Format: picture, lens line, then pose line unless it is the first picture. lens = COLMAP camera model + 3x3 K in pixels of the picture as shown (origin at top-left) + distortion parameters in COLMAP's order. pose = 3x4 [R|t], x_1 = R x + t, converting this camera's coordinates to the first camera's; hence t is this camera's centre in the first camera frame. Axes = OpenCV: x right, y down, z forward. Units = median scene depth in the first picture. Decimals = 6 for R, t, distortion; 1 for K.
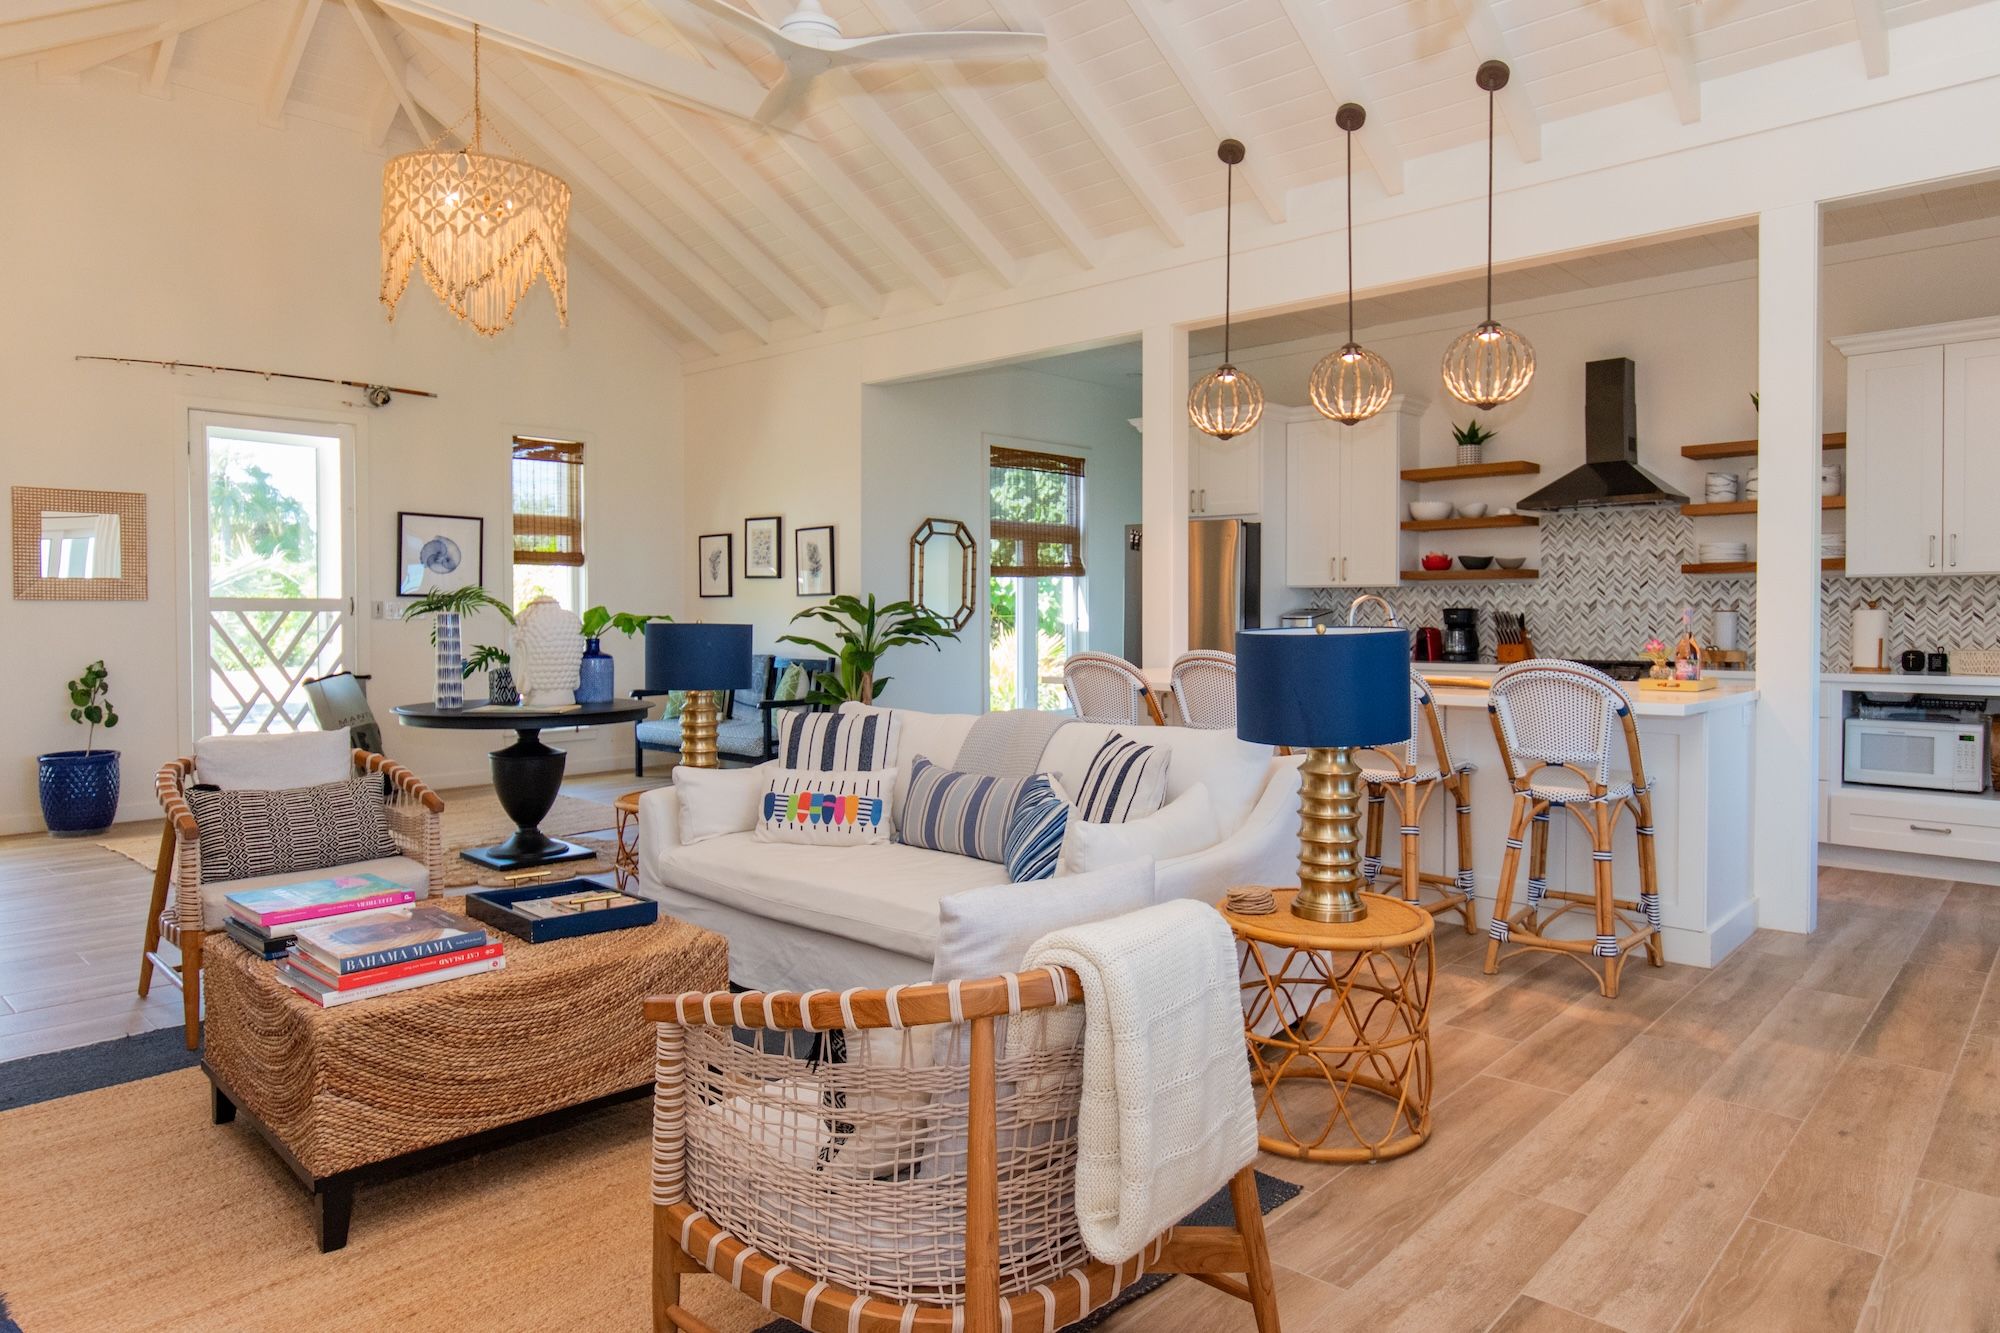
lens RADIAL K [[1218.5, 0, 1007.1], [0, 1218.5, 635.2], [0, 0, 1]] dist [0.002091, 0.000247]
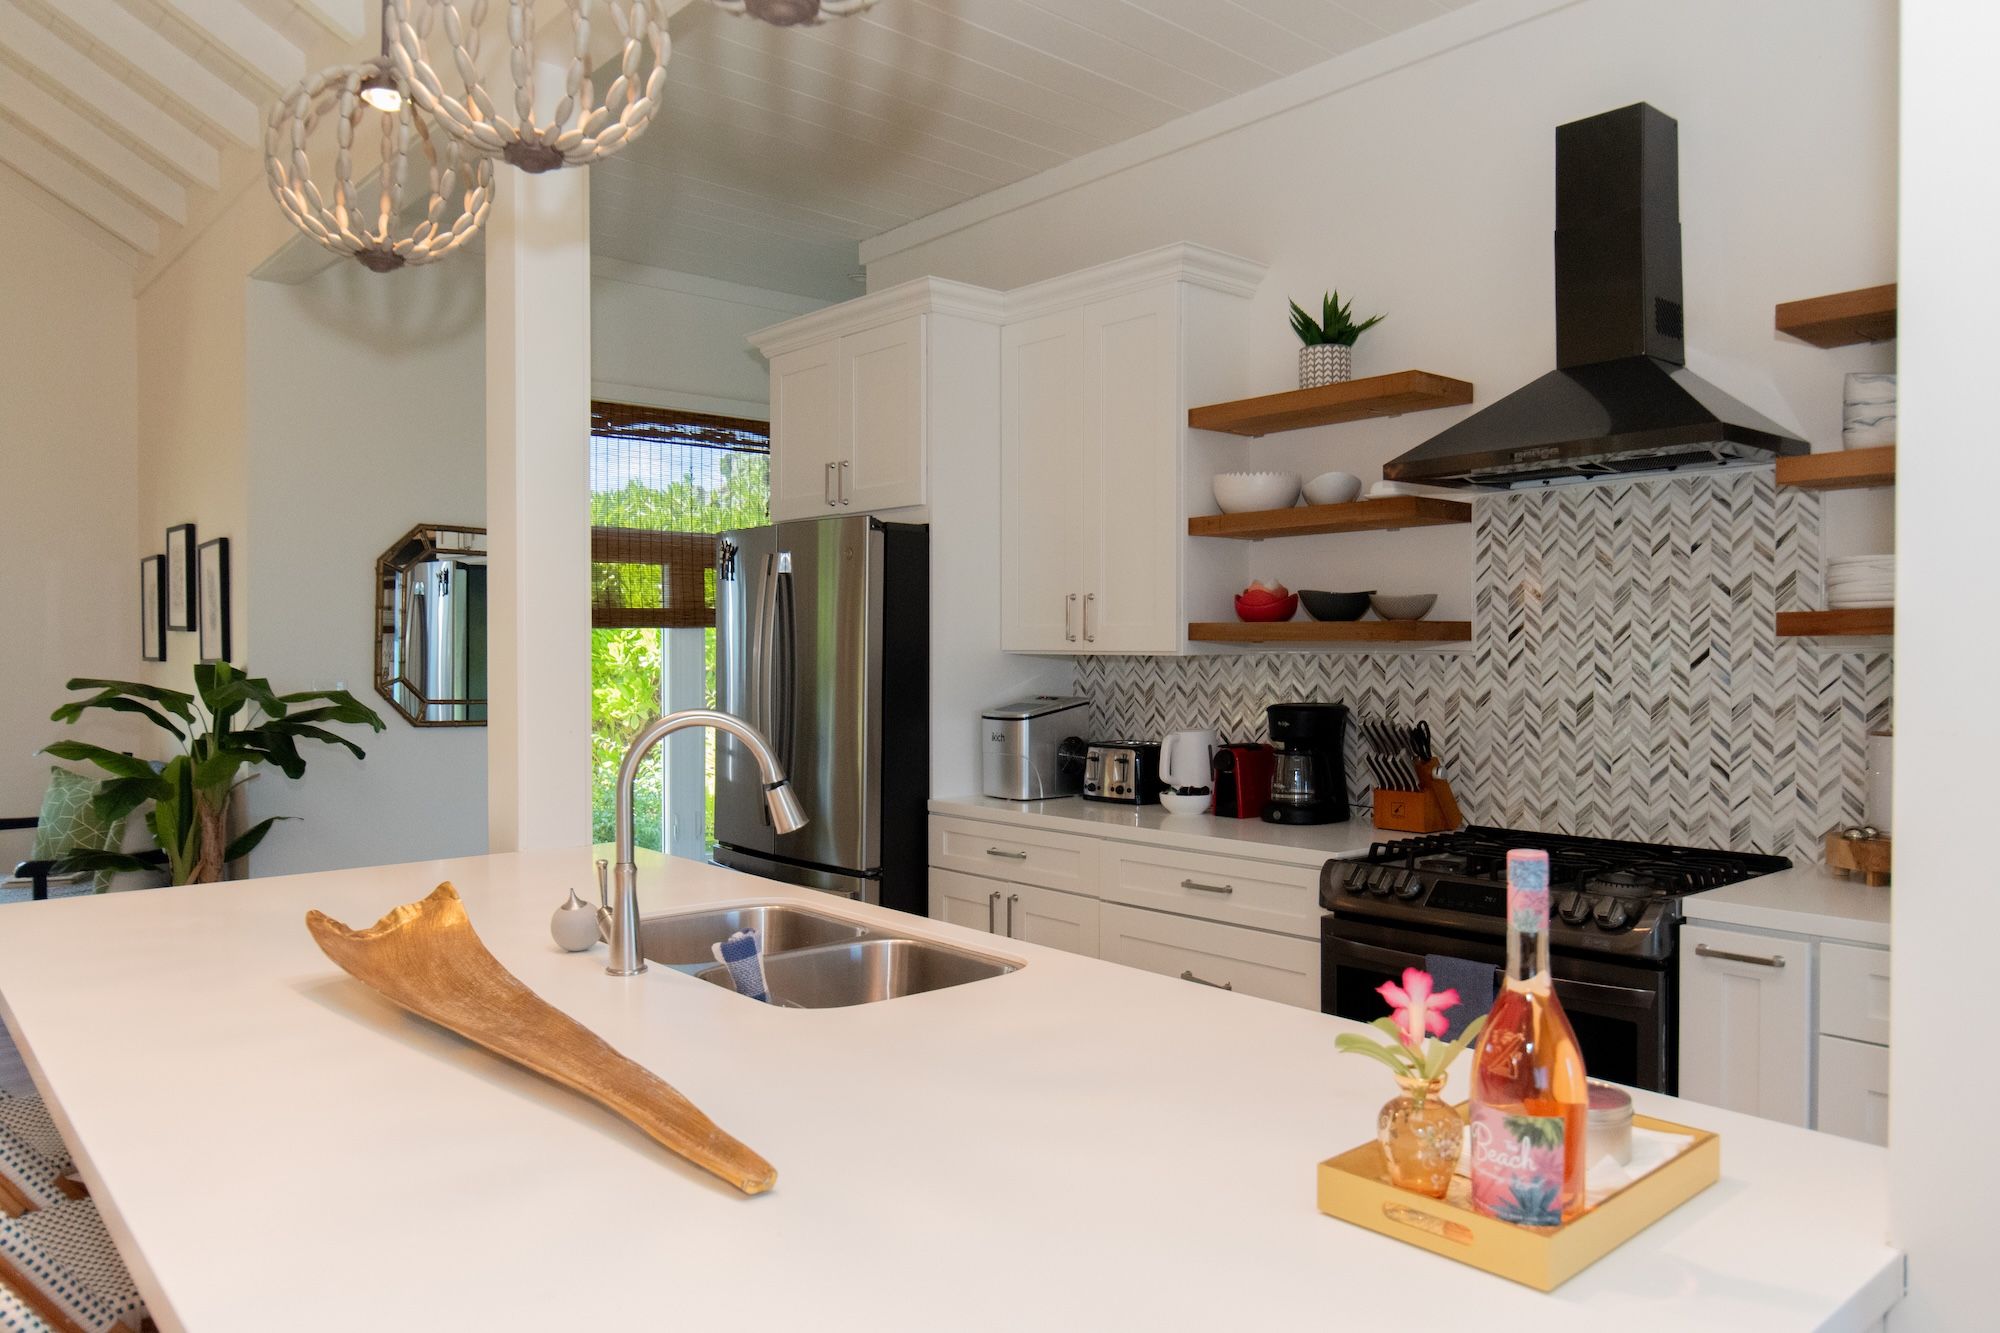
lens RADIAL K [[1387.5, 0, 1000.0], [0, 1387.5, 666.5], [0, 0, 1]] dist [0.005202, 0.002710]
pose [[0.996395, 0.000390, -0.084839, 0.314539], [-0.000868, 0.999984, -0.005599, -0.034937], [0.084835, 0.005653, 0.996379, 0.493682]]
